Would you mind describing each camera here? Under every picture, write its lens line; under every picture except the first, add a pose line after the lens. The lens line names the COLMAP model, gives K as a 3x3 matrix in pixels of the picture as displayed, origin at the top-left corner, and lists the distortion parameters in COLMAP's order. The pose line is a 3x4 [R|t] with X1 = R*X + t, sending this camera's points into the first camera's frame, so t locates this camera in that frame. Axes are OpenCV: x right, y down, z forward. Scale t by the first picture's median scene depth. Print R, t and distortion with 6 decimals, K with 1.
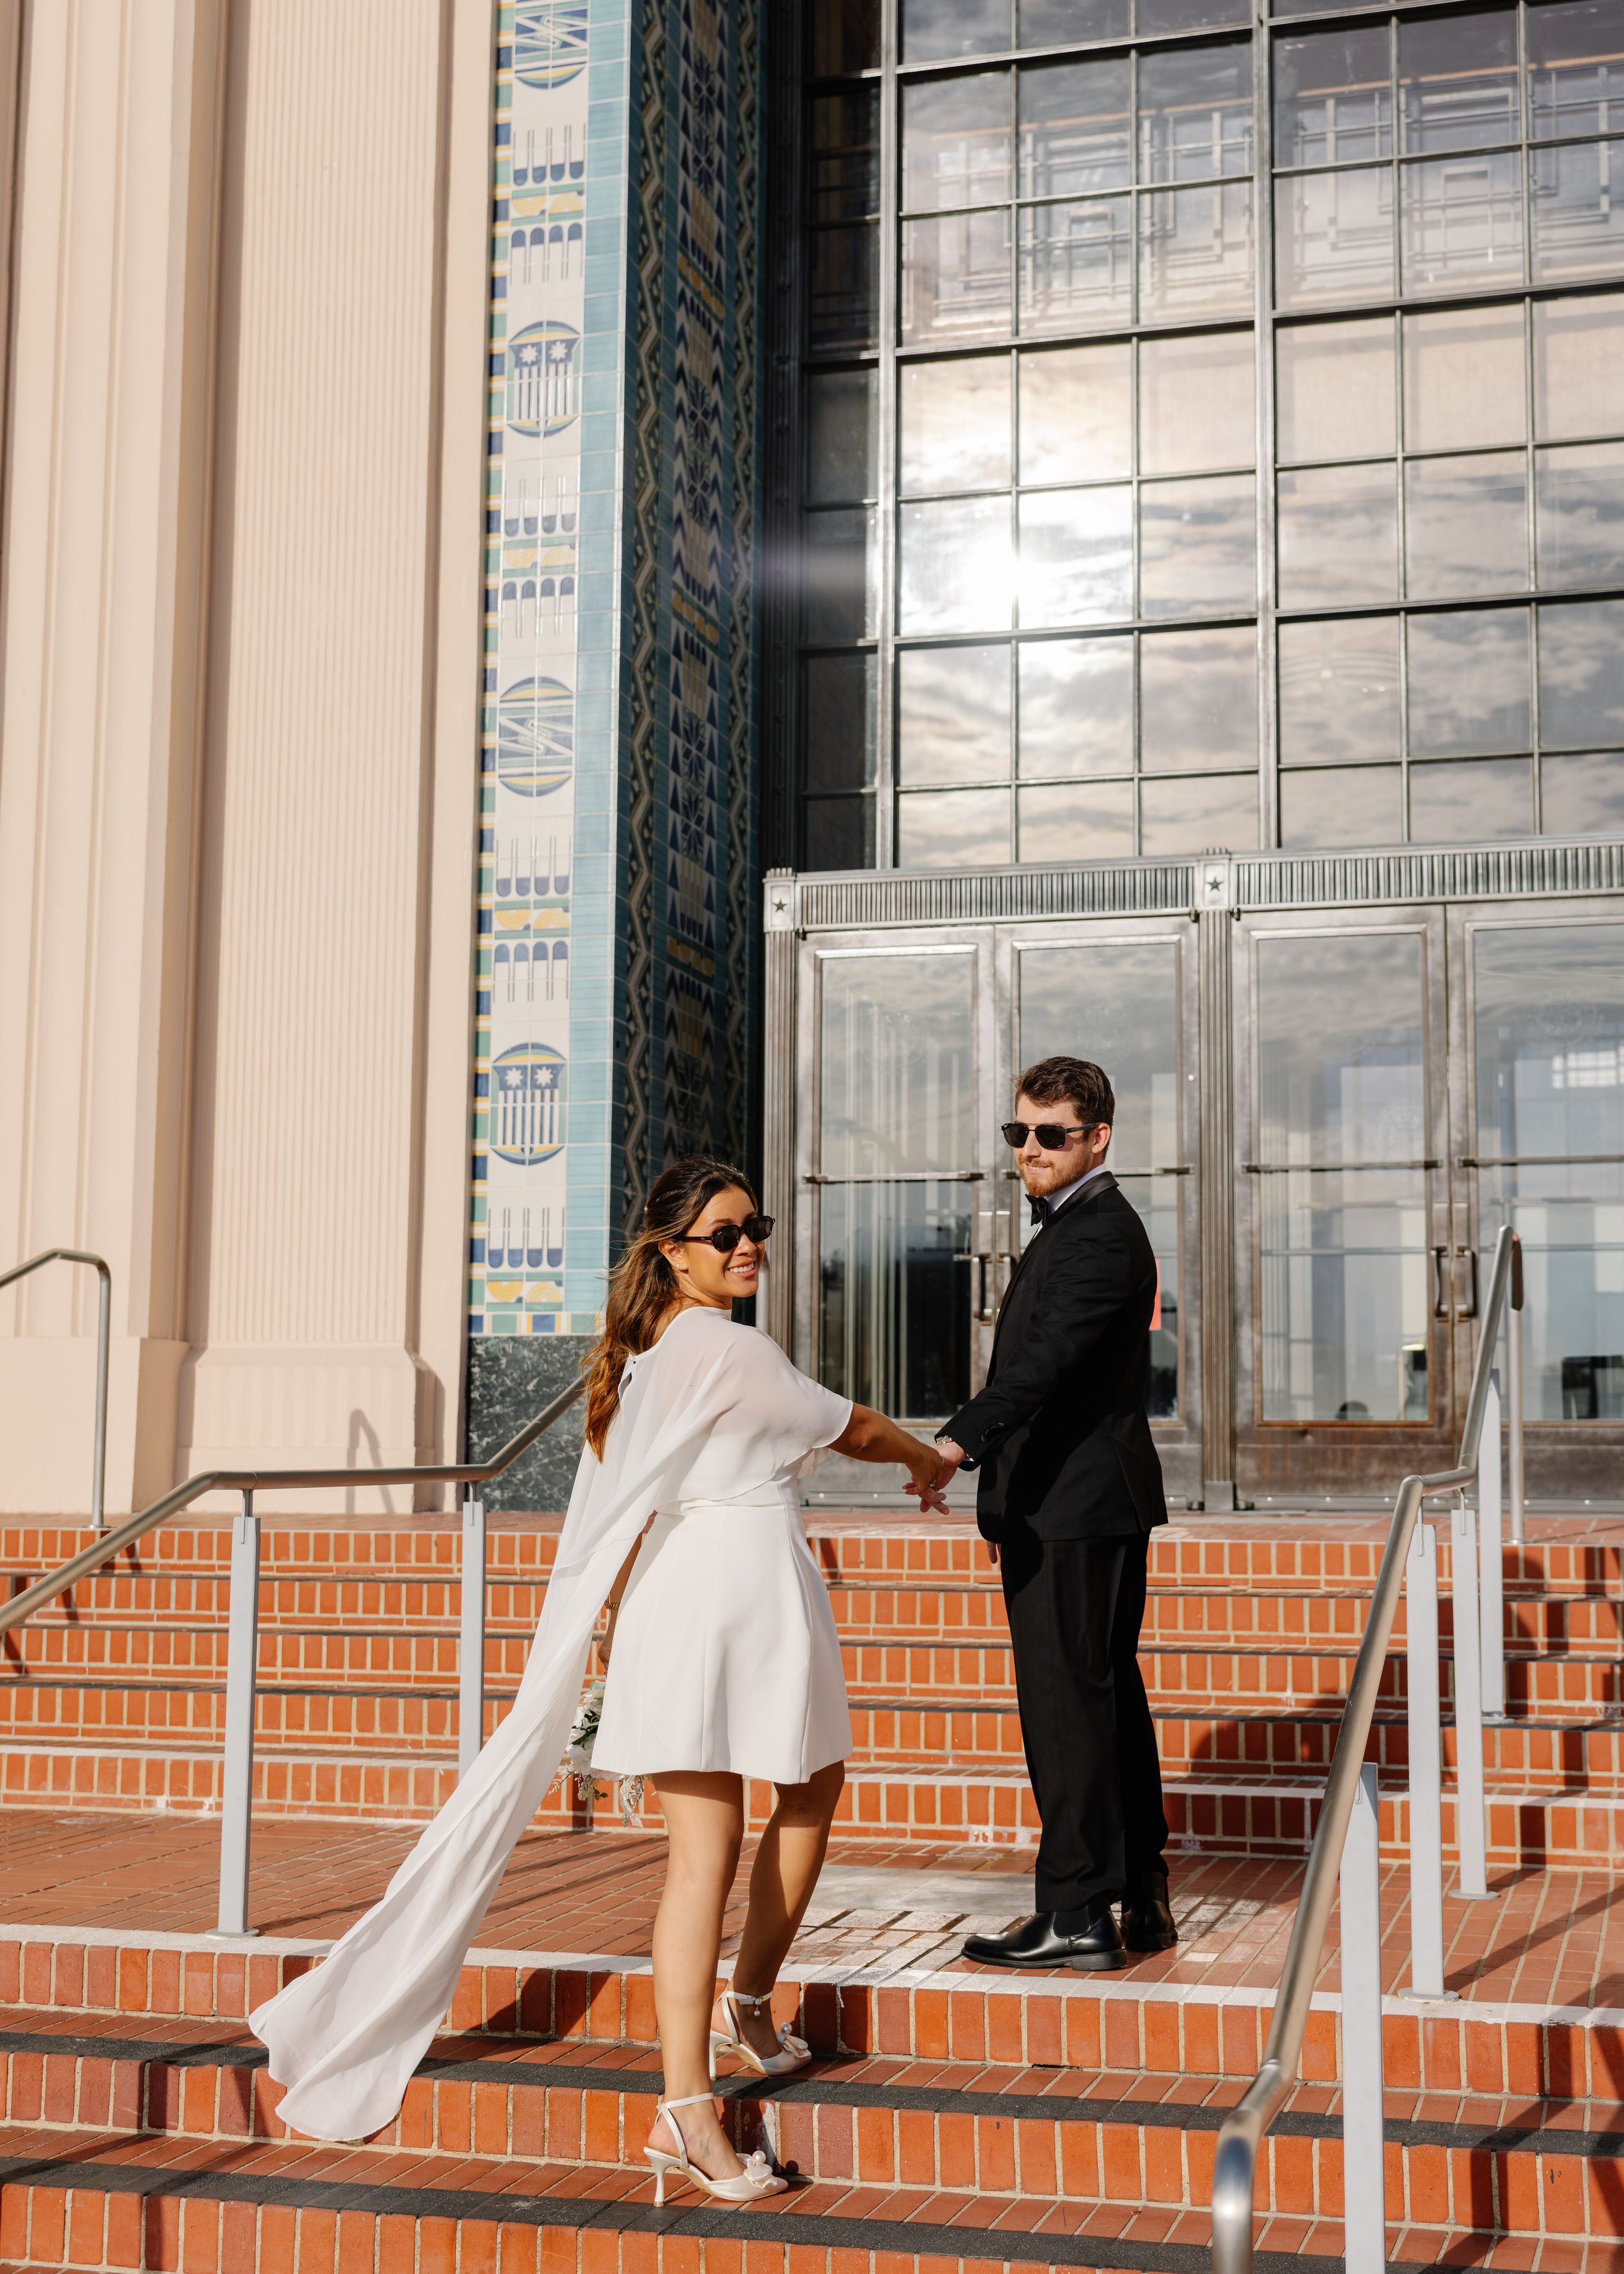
lens RADIAL K [[3169.7, 0, 825.1], [0, 3169.7, 1125.6], [0, 0, 1]] dist [-0.038470, 0.000000]
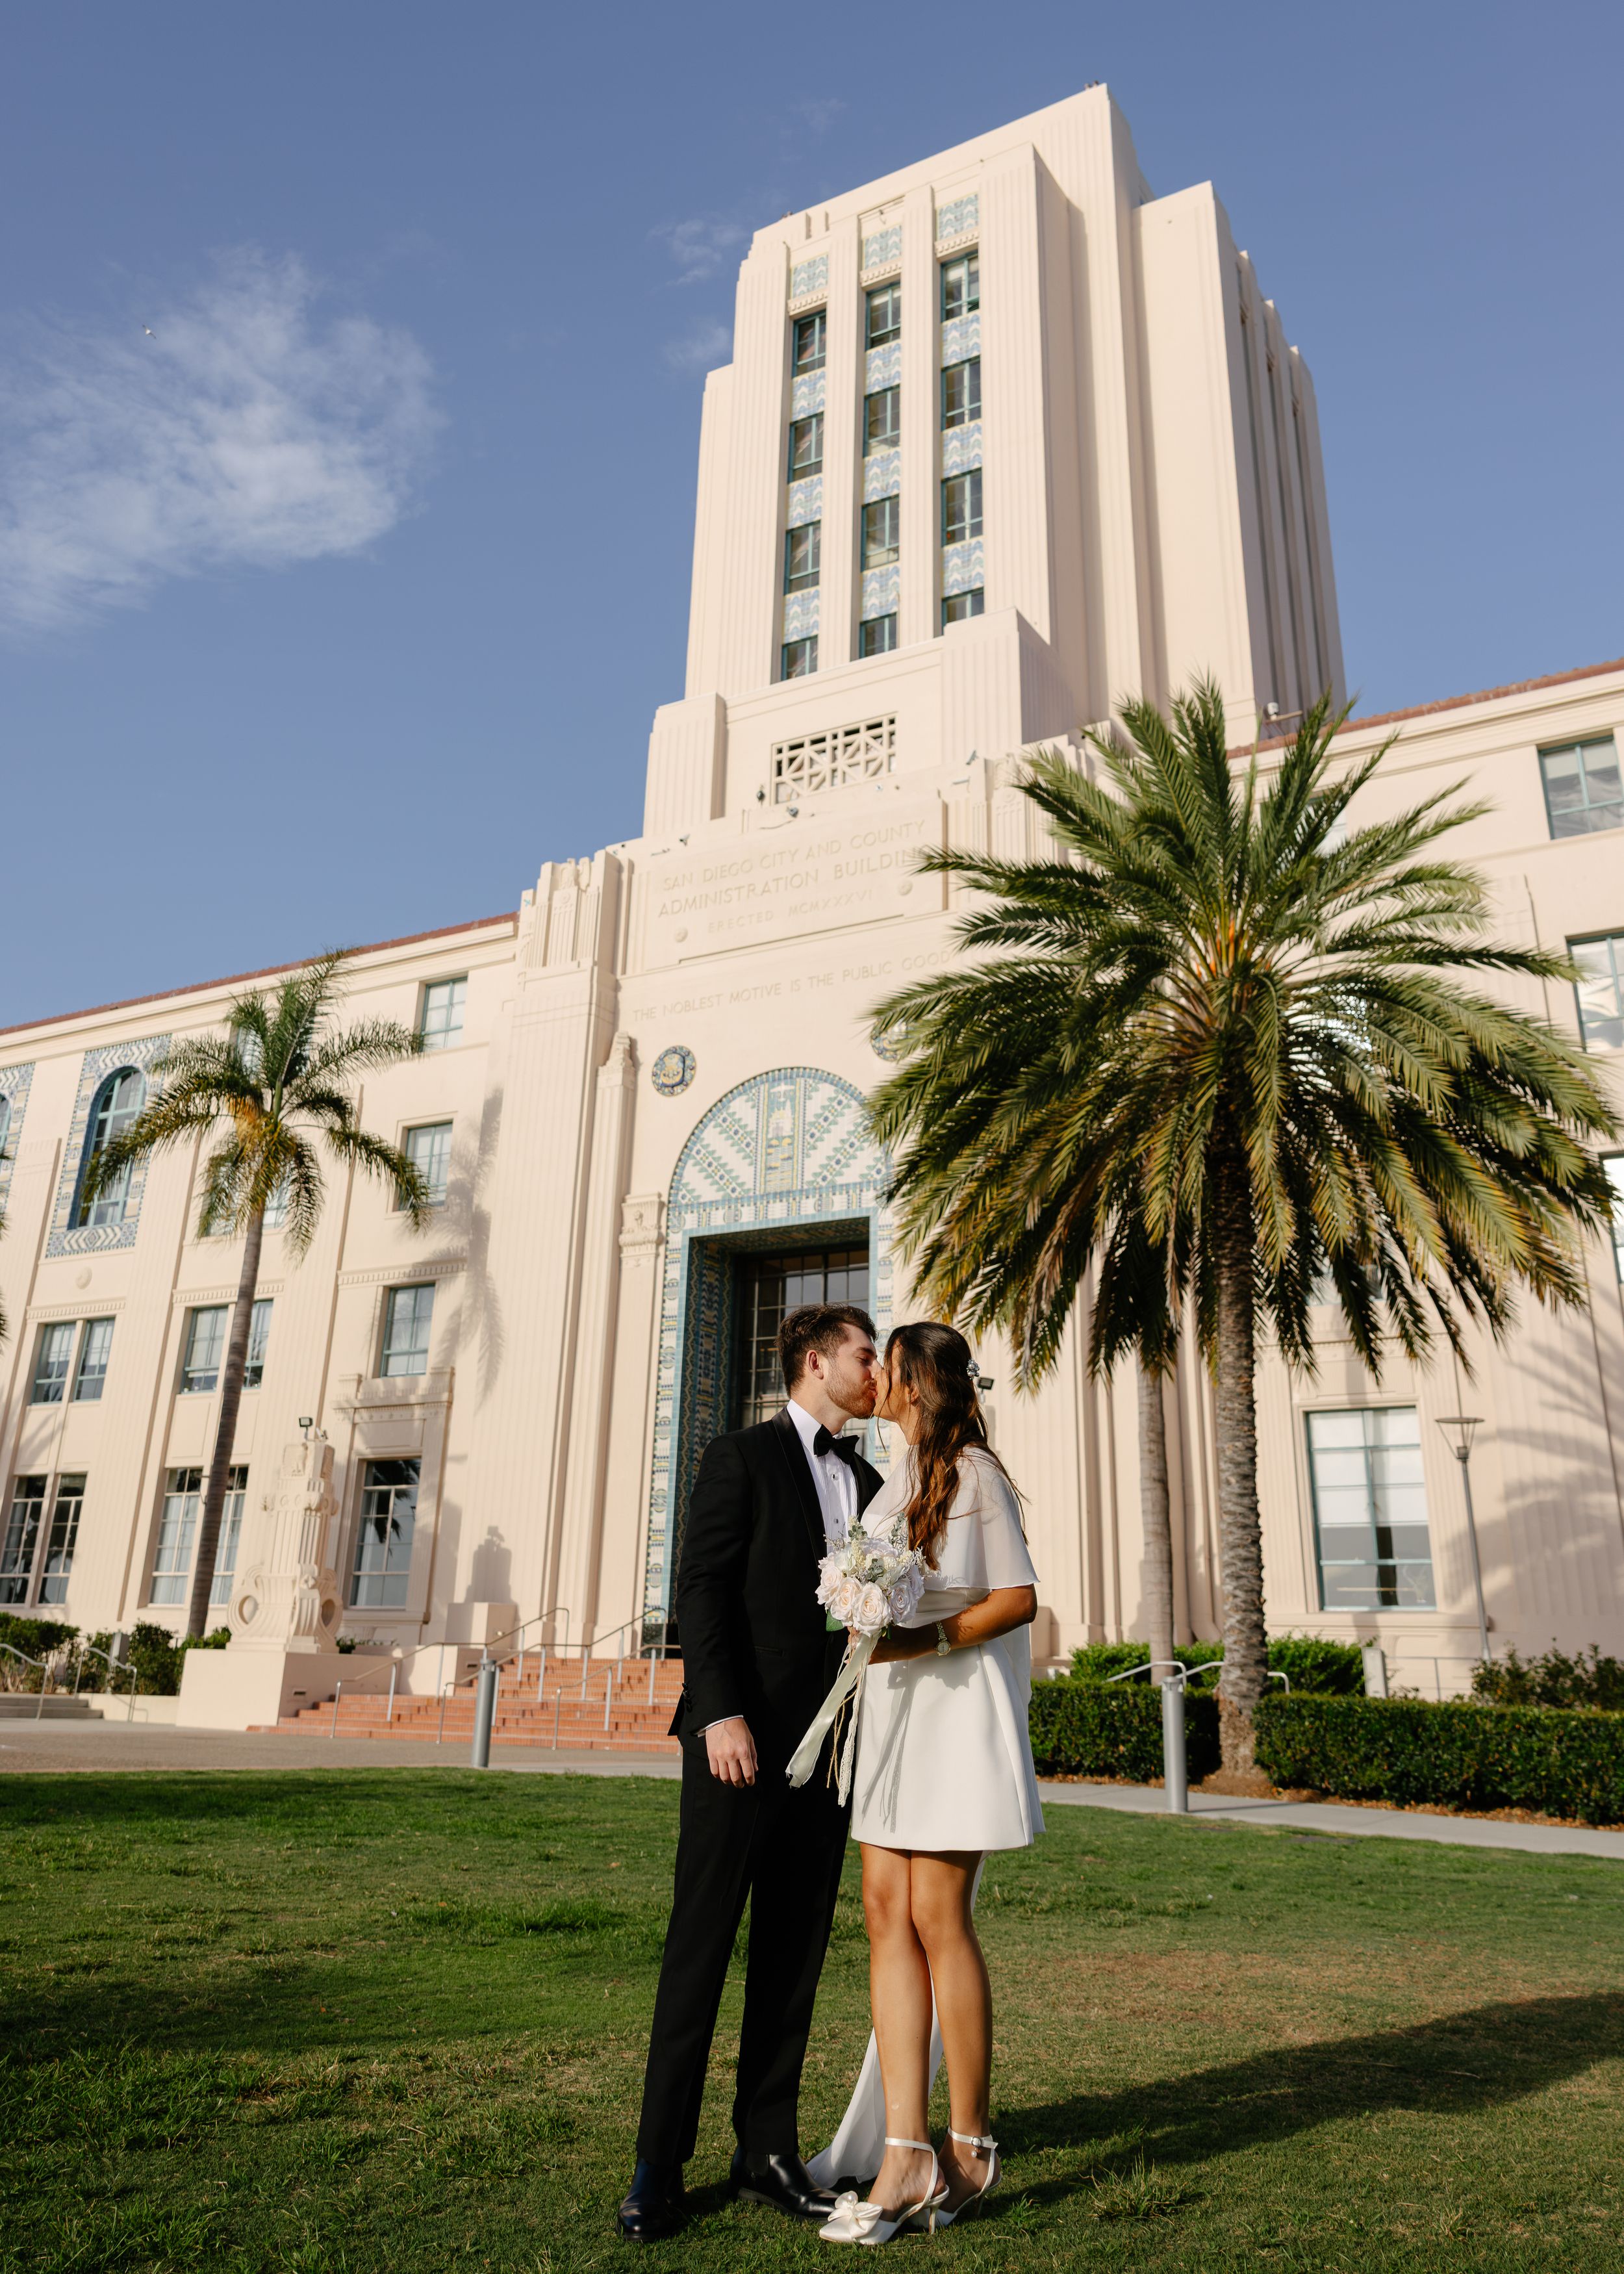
lens RADIAL K [[1858.0, 0, 803.8], [0, 1858.0, 885.6], [0, 0, 1]] dist [-0.005907, 0.016998]
pose [[0.964274, -0.086275, -0.250464, 1.011825], [0.006684, 0.953103, -0.302572, -0.164359], [0.264822, 0.290088, 0.919629, -2.094642]]
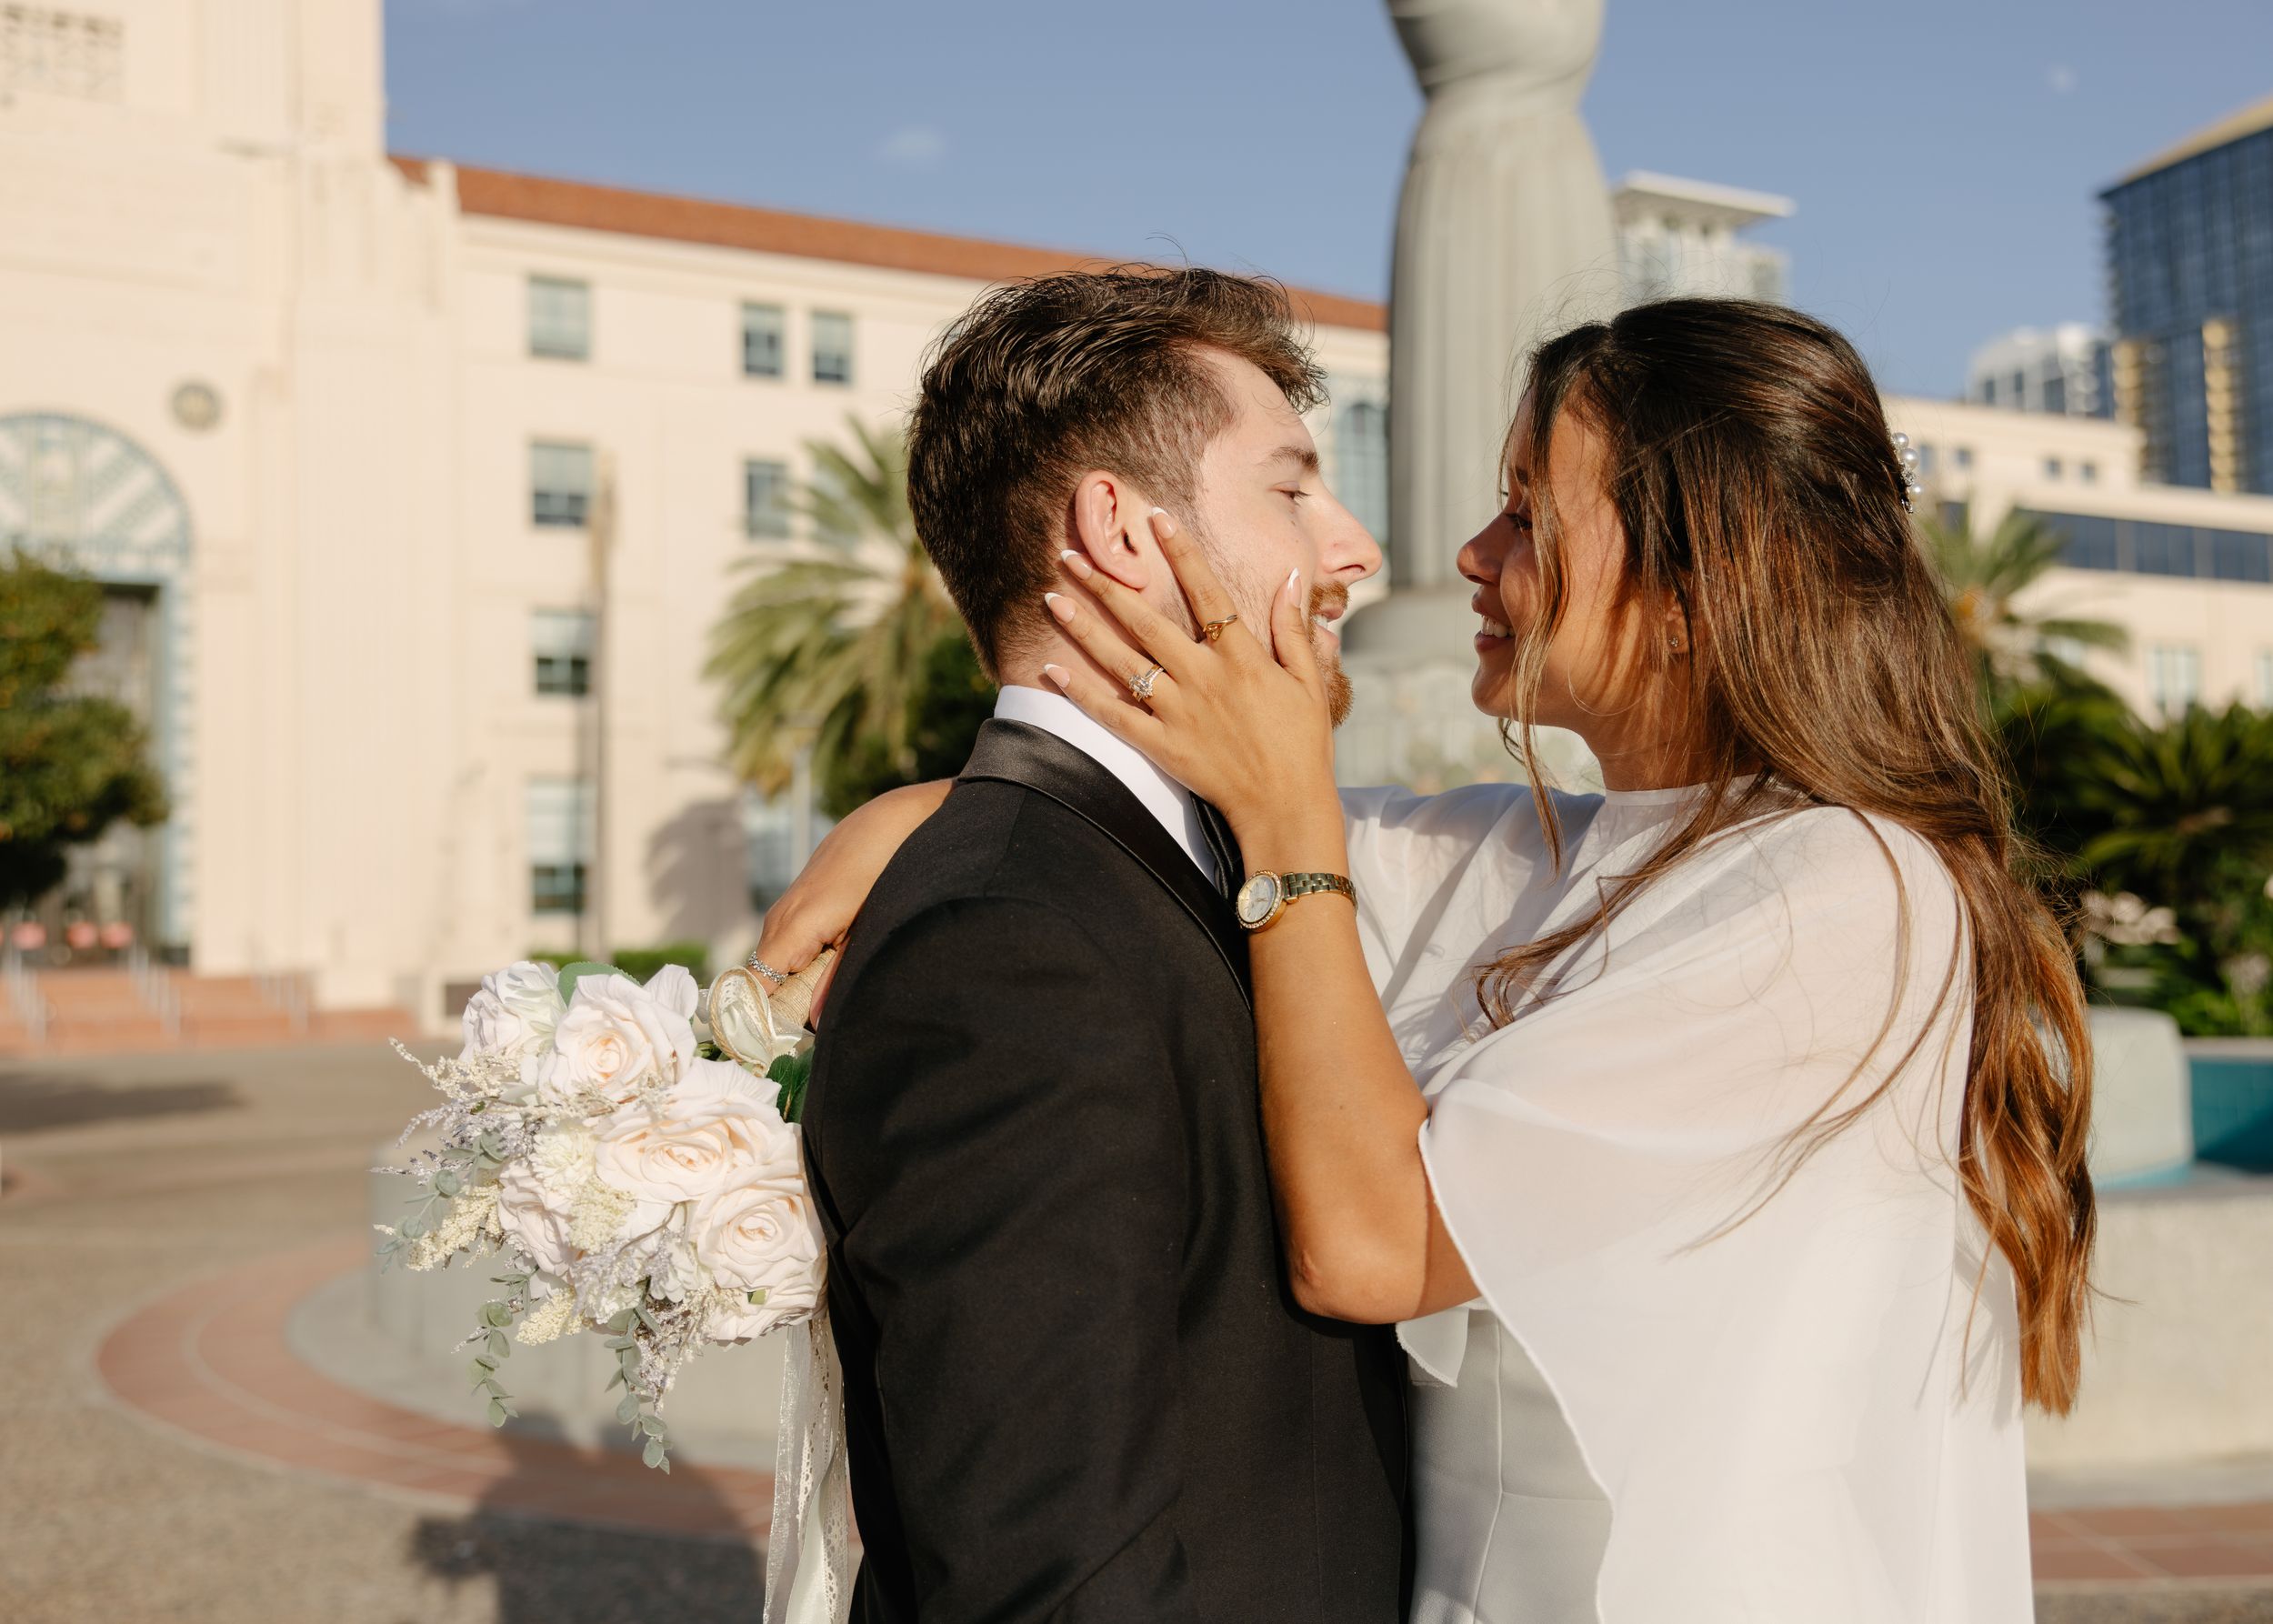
lens RADIAL K [[2408.0, 0, 1154.8], [0, 2408.0, 805.2], [0, 0, 1]] dist [0.018683, 0.000000]
pose [[0.676647, 0.015023, 0.736154, -1.664578], [-0.053267, 0.998171, 0.028592, -0.395849], [-0.734378, -0.058559, 0.676209, -3.233000]]
